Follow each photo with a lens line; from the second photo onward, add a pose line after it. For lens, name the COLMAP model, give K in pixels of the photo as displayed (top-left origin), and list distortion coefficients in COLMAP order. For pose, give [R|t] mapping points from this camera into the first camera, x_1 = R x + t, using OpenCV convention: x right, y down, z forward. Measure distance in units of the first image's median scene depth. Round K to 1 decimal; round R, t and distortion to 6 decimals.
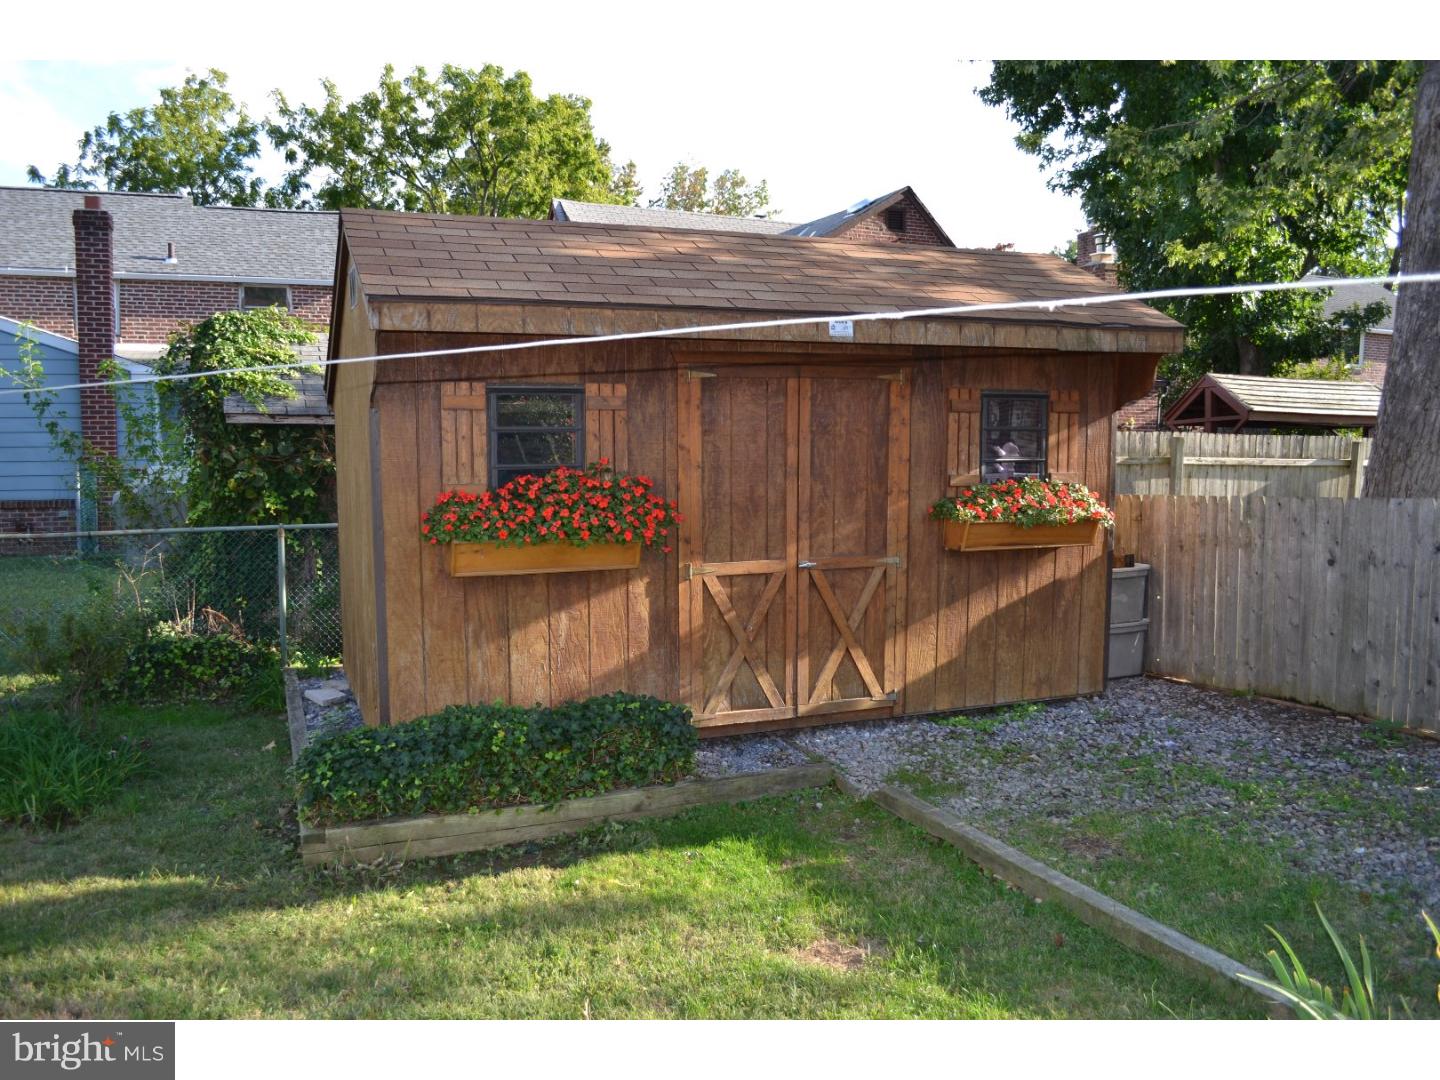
lens RADIAL K [[1148.8, 0, 716.2], [0, 1148.8, 558.0], [0, 0, 1]] dist [-0.077783, -0.005262]
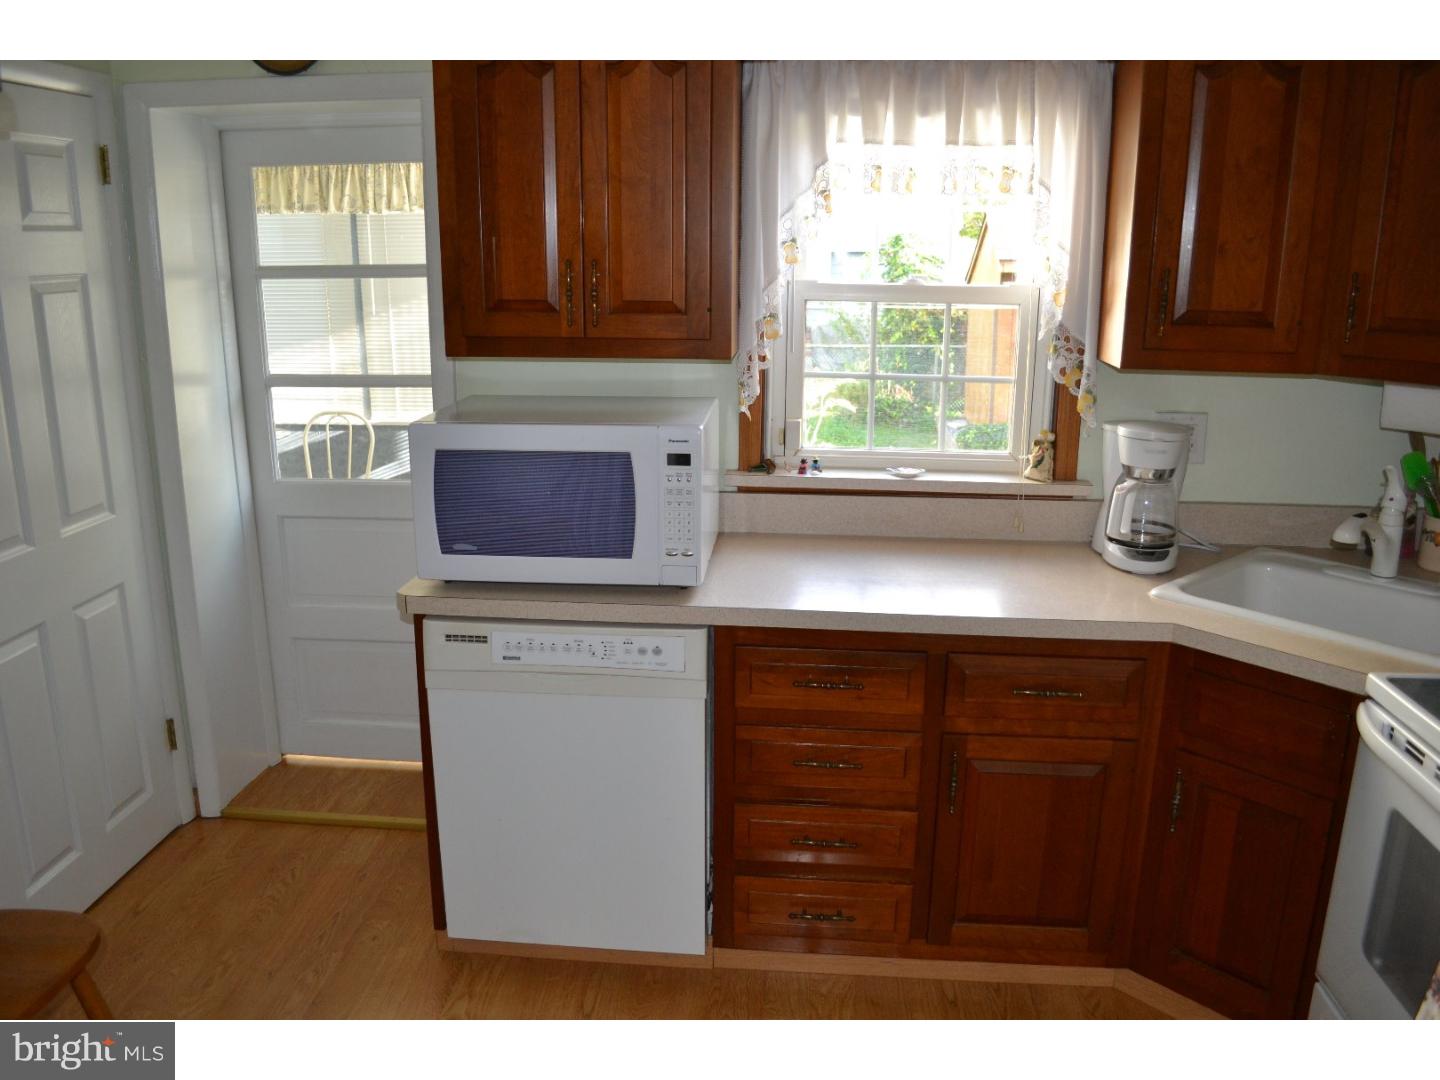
lens RADIAL K [[1148.8, 0, 716.2], [0, 1148.8, 558.0], [0, 0, 1]] dist [-0.077783, -0.005262]
pose [[0.889949, 0.114999, -0.441323, 0.223621], [-0.047890, 0.985901, 0.160331, 0.039314], [0.453539, -0.121552, 0.882909, -1.086118]]
